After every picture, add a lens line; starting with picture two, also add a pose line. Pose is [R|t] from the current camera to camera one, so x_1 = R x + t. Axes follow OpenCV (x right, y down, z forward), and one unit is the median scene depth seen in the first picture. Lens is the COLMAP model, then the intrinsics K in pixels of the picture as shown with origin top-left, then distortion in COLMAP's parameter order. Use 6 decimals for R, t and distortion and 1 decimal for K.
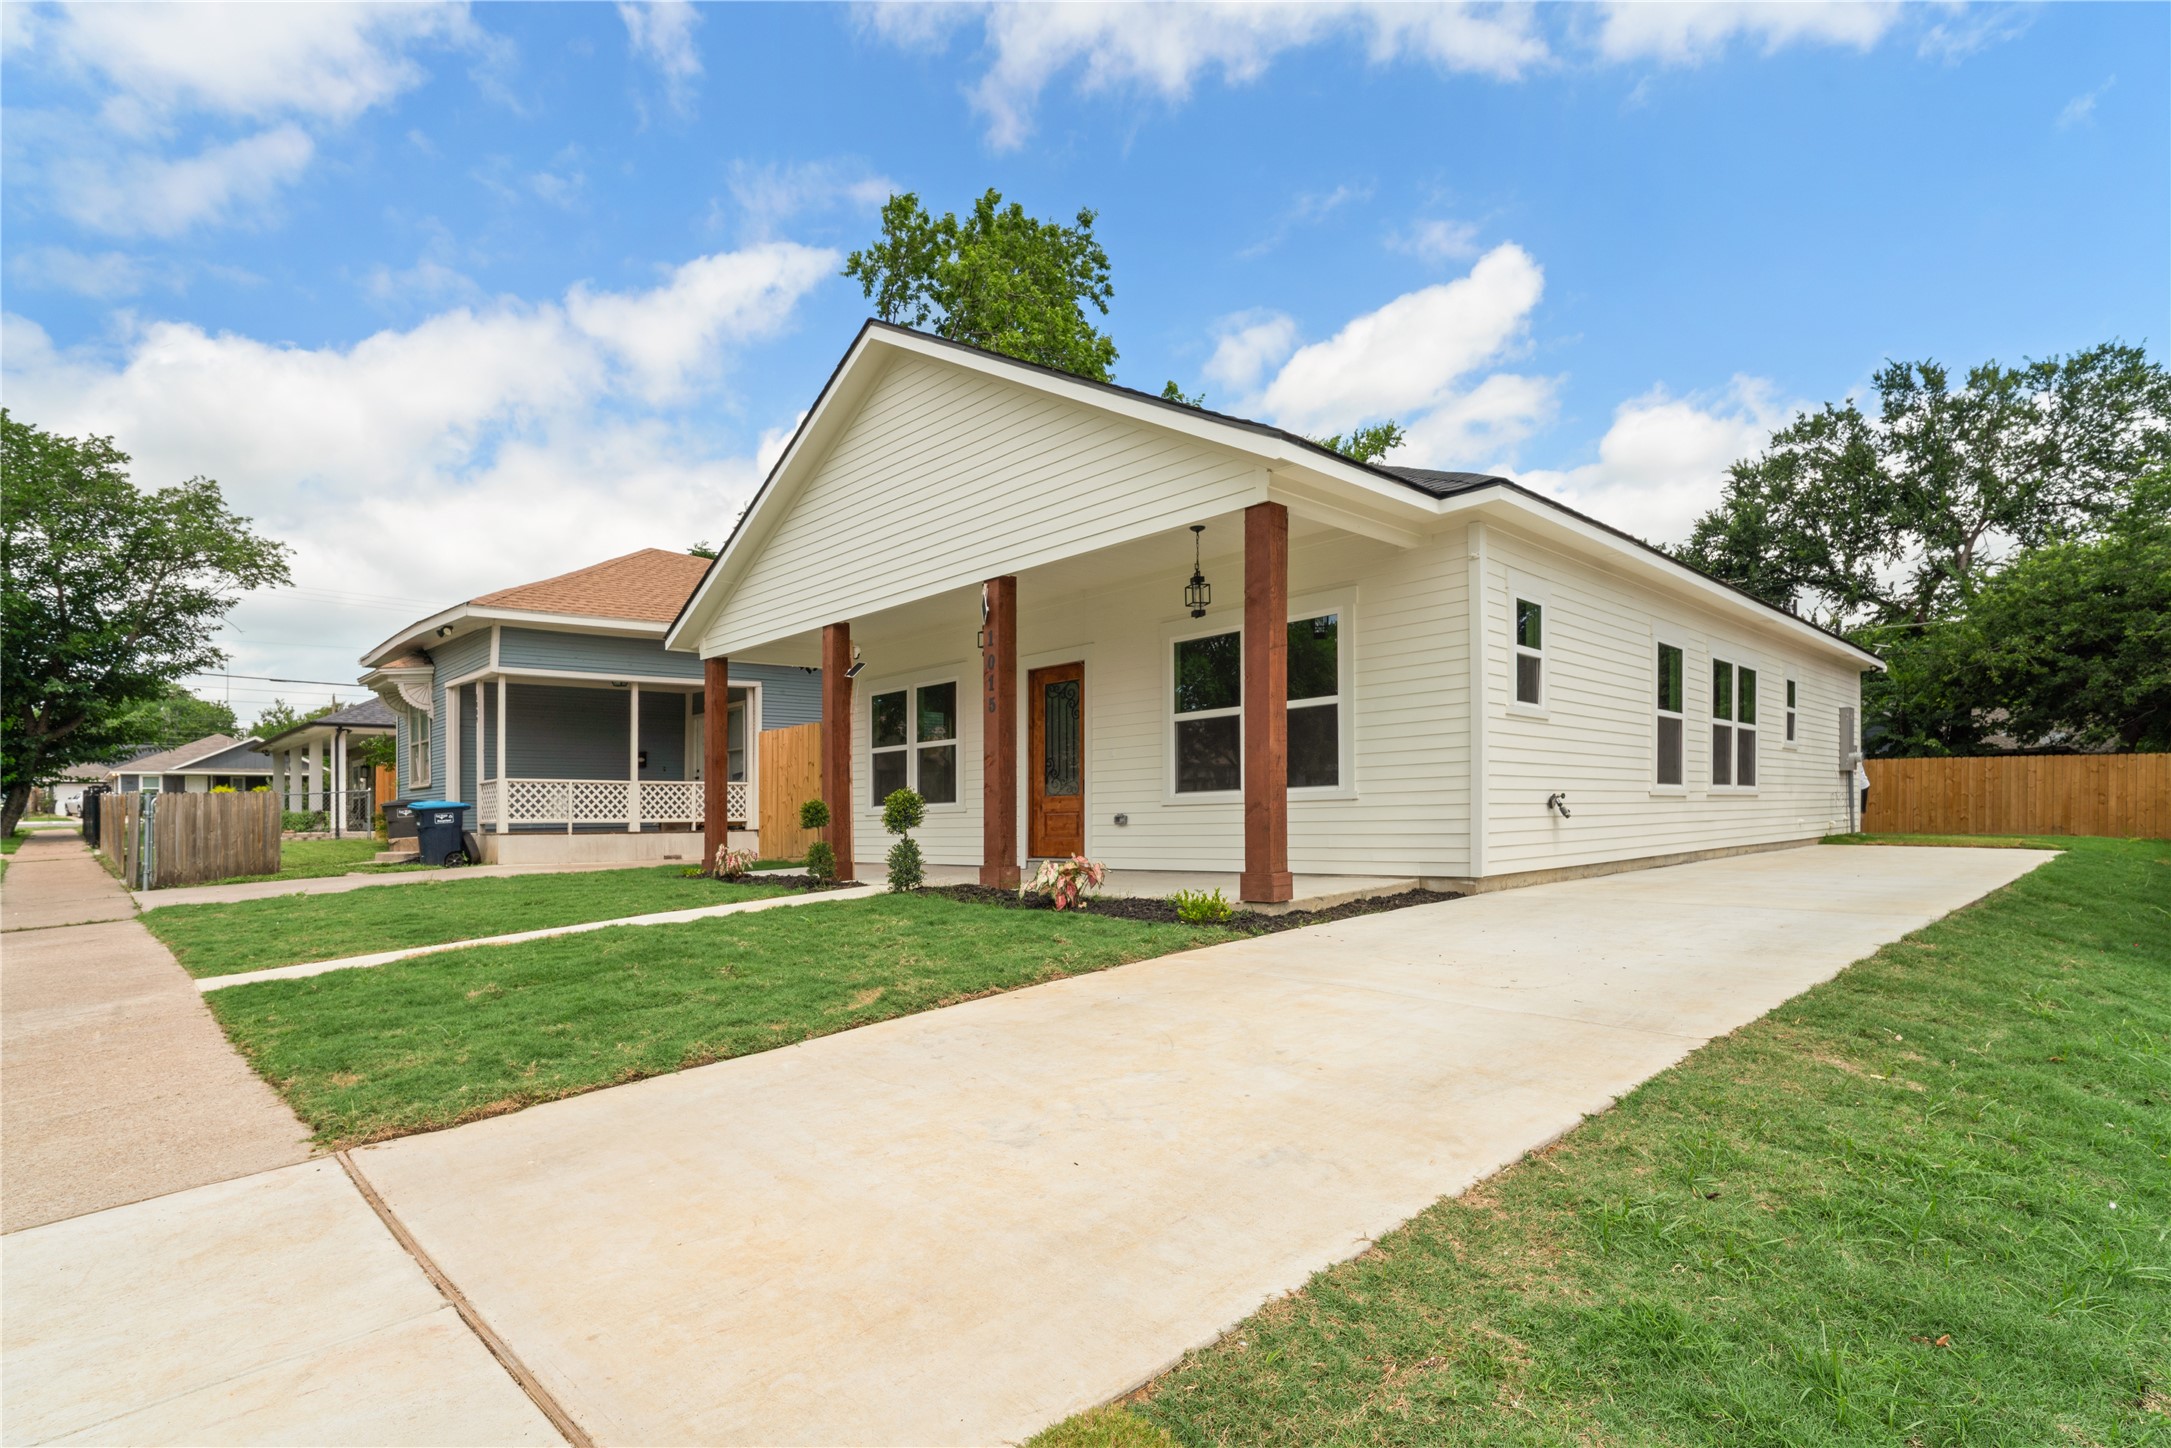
lens RADIAL K [[1005.5, 0, 1080.2], [0, 1005.5, 723.7], [0, 0, 1]] dist [-0.001535, -0.000219]
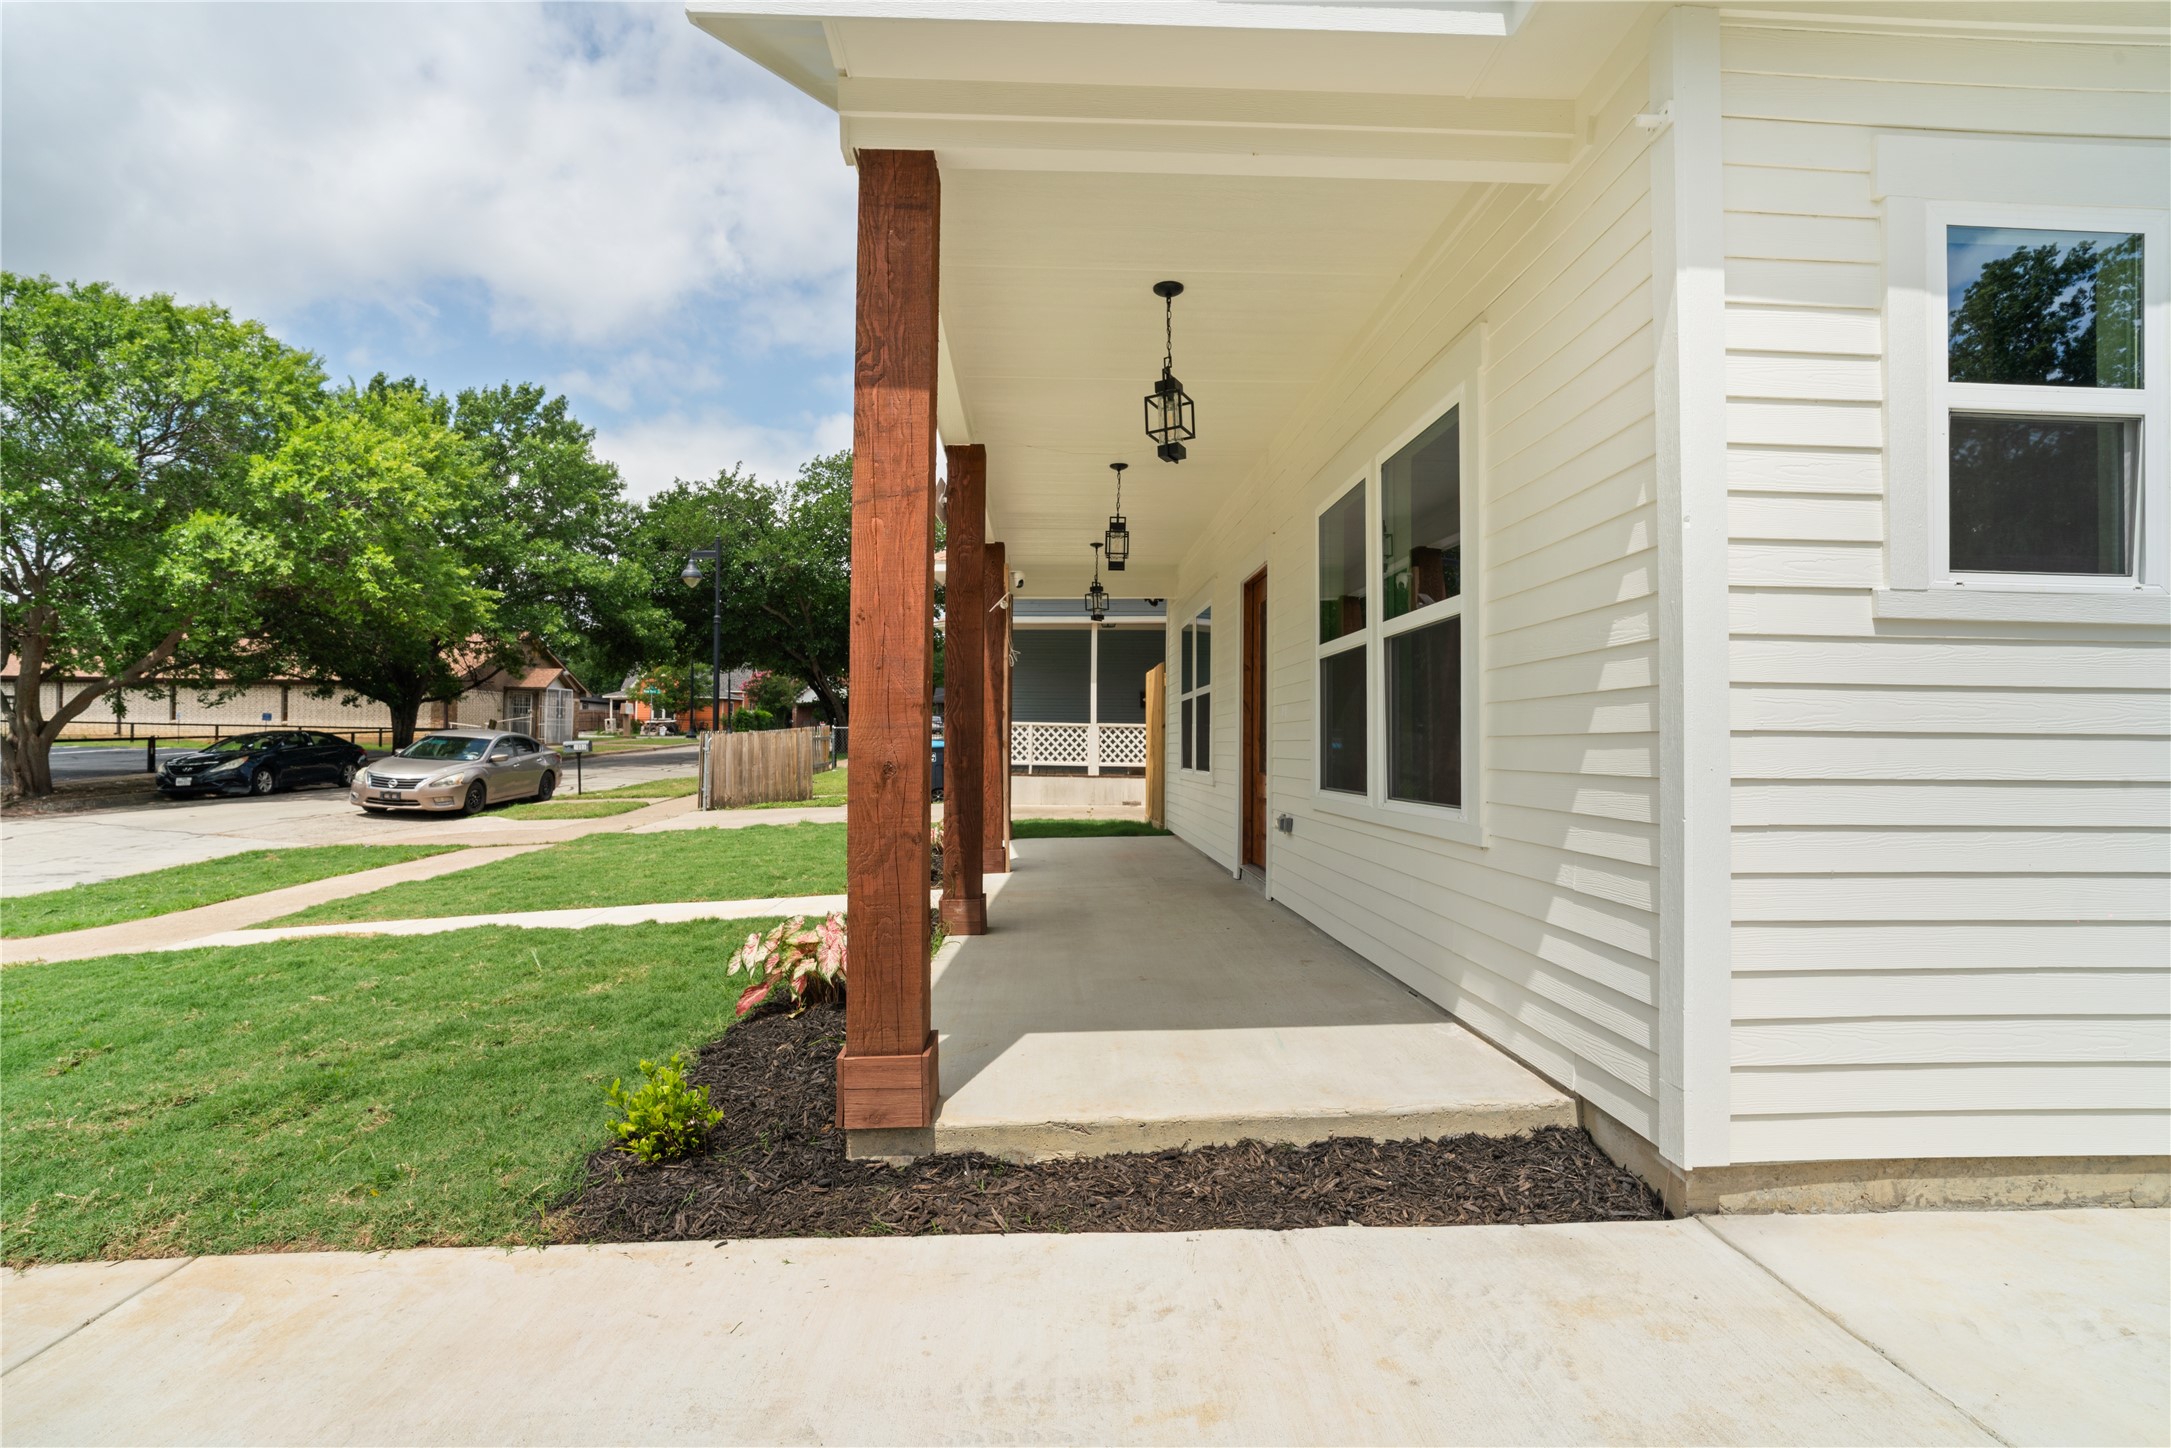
lens RADIAL K [[1000.8, 0, 1082.6], [0, 1000.8, 682.6], [0, 0, 1]] dist [-0.001984, -0.000124]
pose [[0.776362, -0.013414, -0.630145, 0.214002], [0.032937, 0.999271, 0.019307, -0.002739], [0.629426, -0.035744, 0.776238, 0.310862]]
